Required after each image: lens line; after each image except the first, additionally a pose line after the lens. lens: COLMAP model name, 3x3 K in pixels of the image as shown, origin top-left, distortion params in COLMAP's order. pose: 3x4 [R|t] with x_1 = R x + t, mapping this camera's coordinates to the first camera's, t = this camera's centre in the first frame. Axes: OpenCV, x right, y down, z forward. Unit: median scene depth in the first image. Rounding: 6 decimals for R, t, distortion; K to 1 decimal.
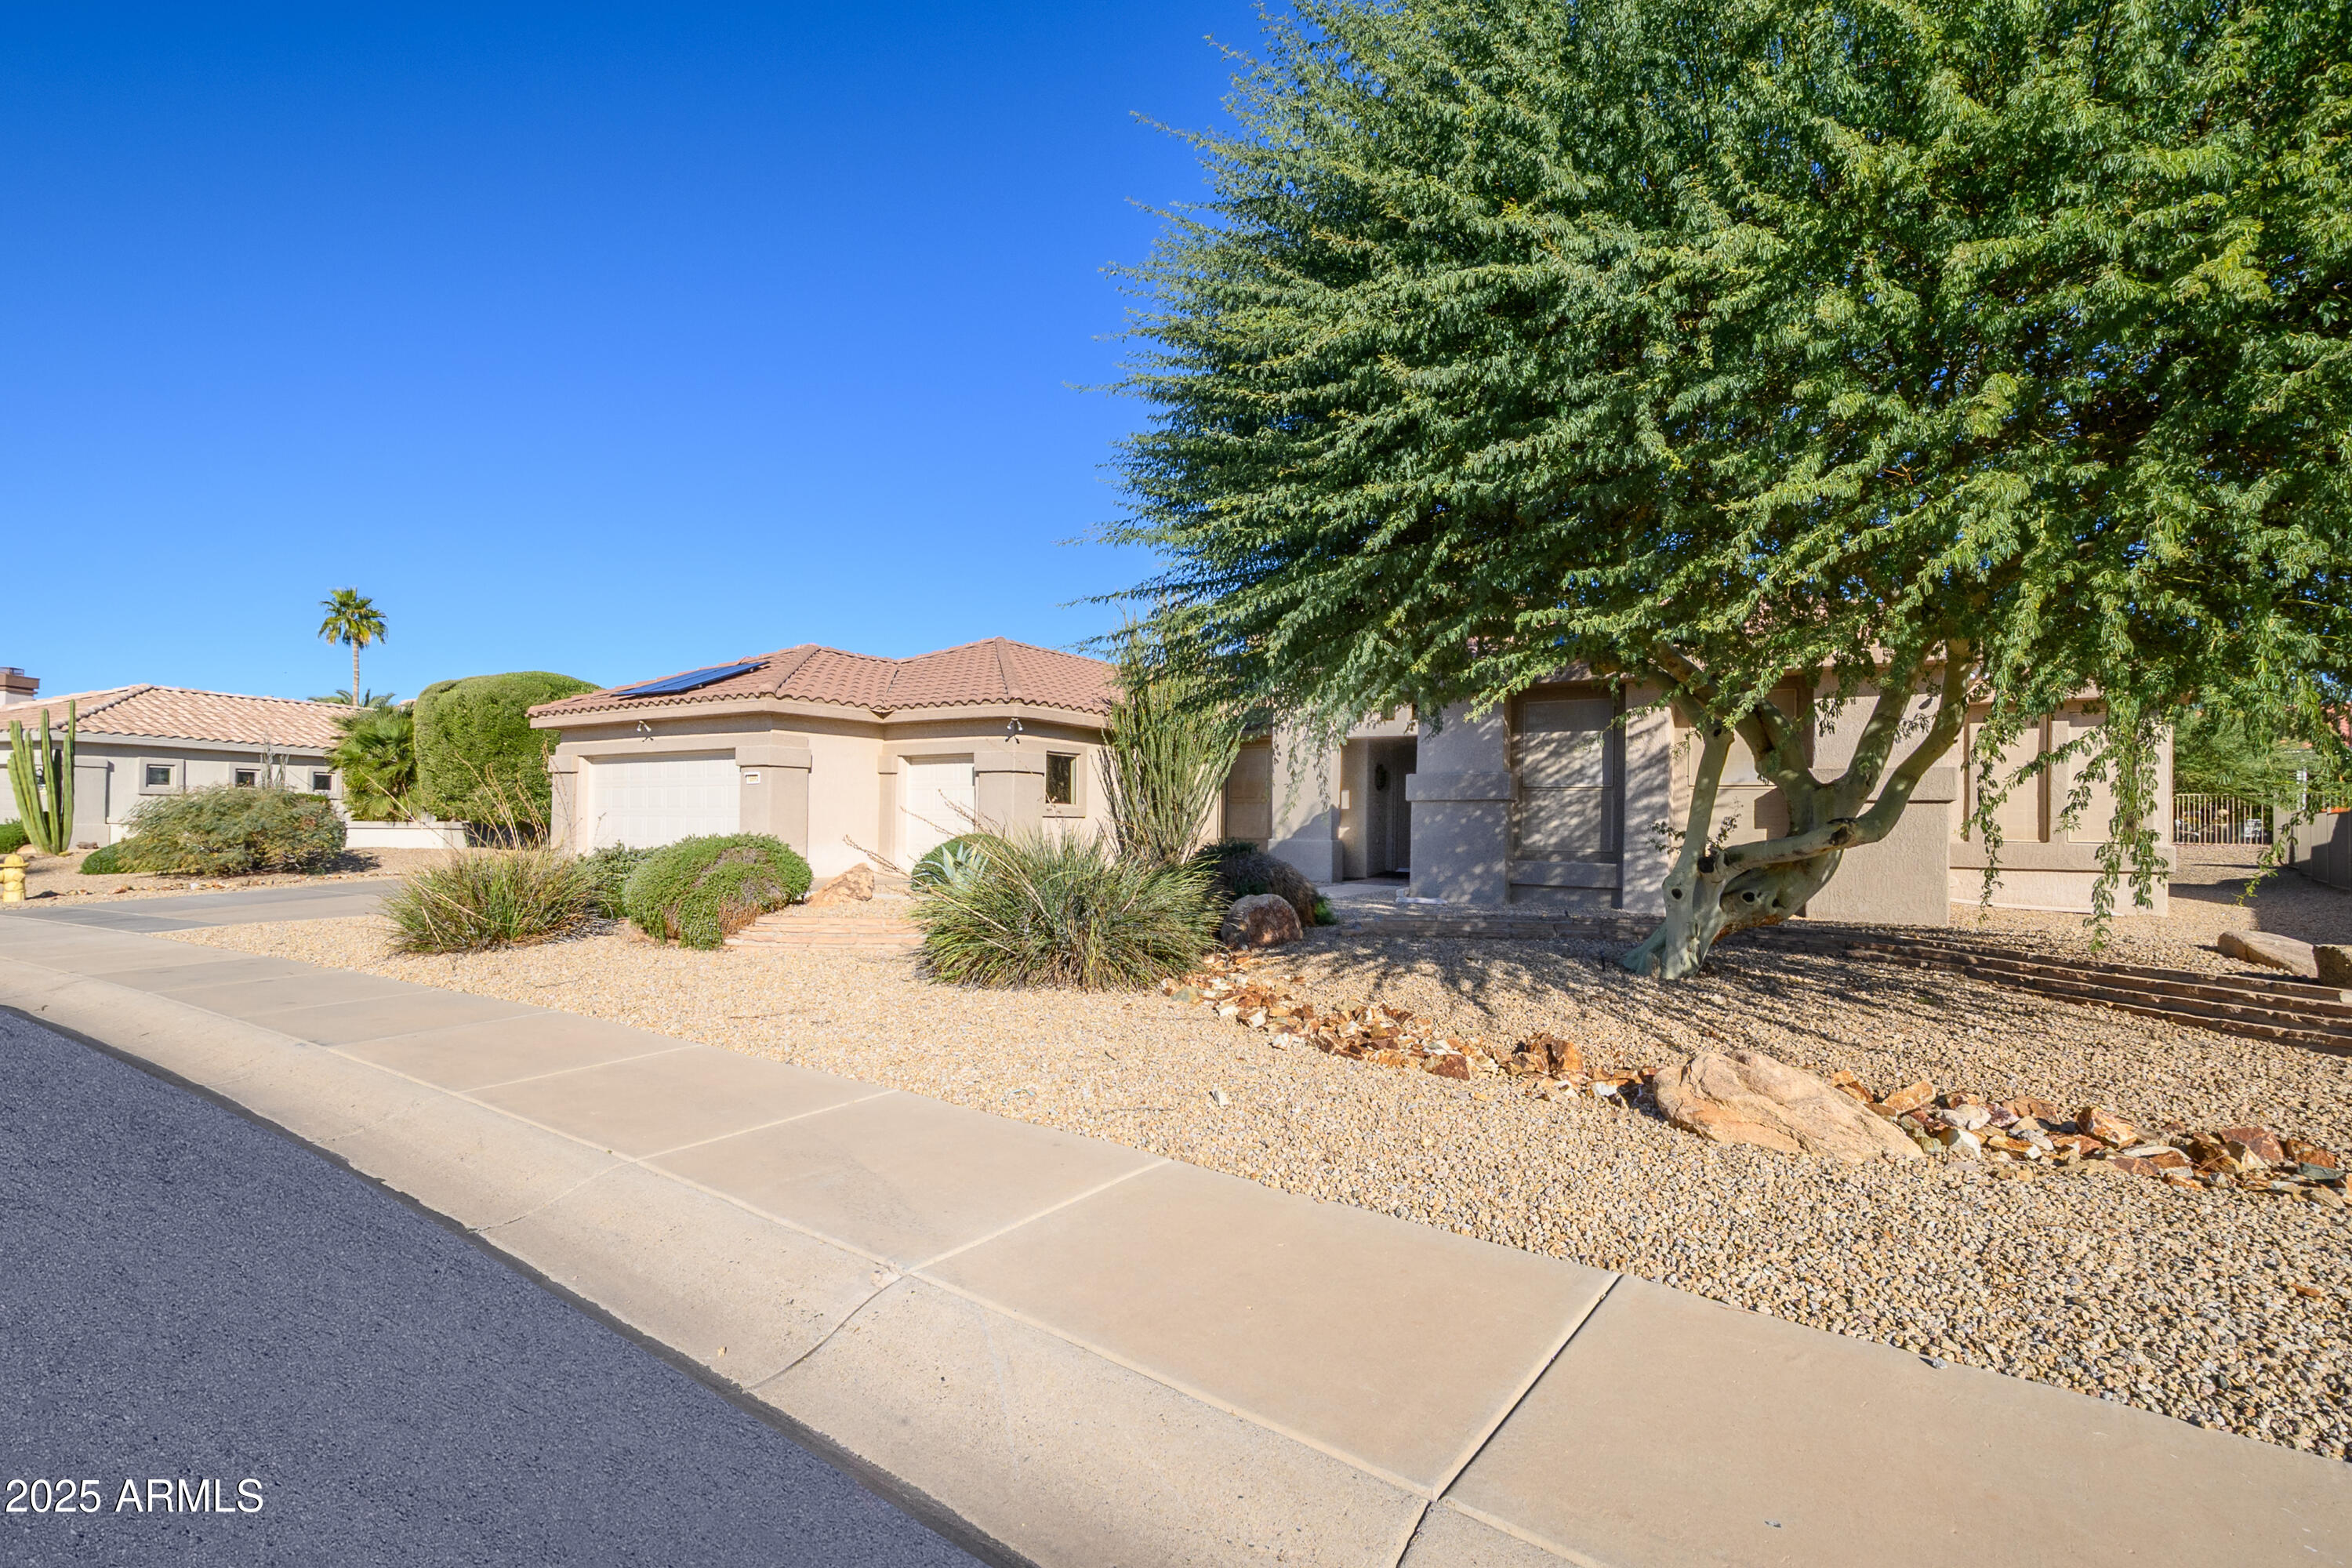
lens RADIAL K [[1069.2, 0, 1168.2], [0, 1069.2, 823.9], [0, 0, 1]] dist [0.001663, -0.000338]
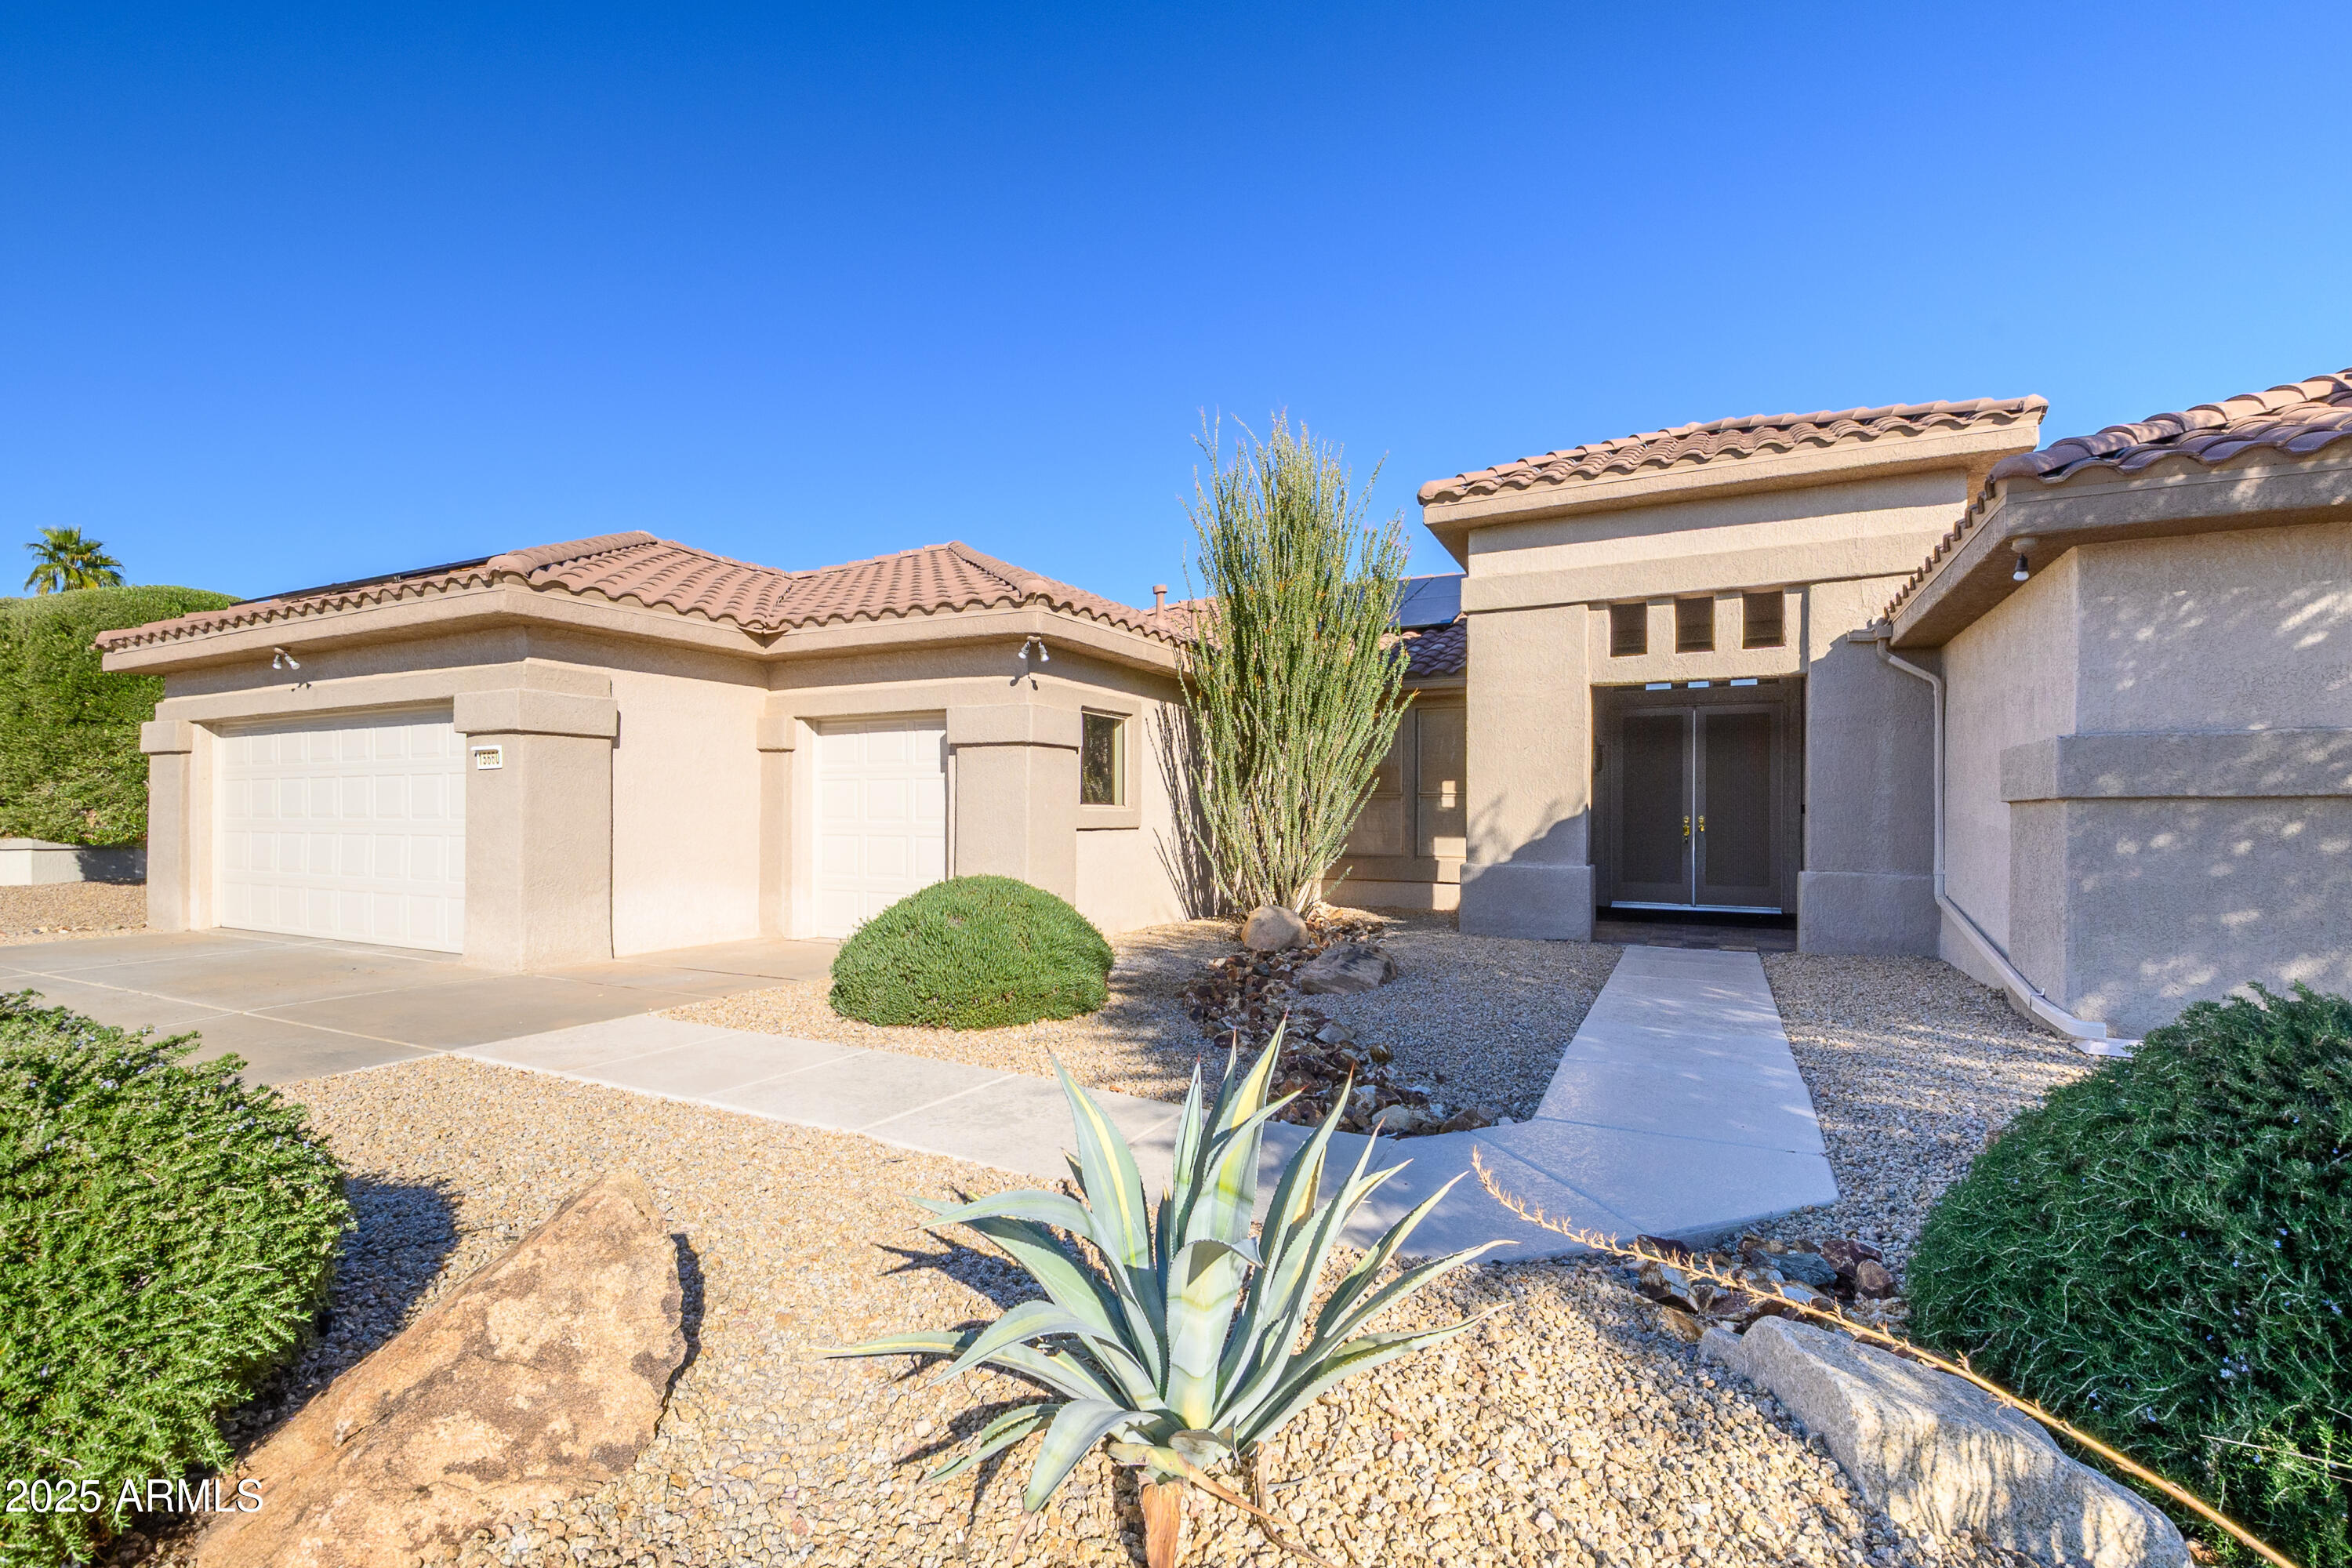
lens RADIAL K [[1069.2, 0, 1168.2], [0, 1069.2, 823.9], [0, 0, 1]] dist [0.001663, -0.000338]
pose [[0.995581, -0.008618, 0.093505, -0.118871], [0.007709, 0.999919, 0.010085, -0.014367], [-0.093585, -0.009319, 0.995568, 0.455165]]
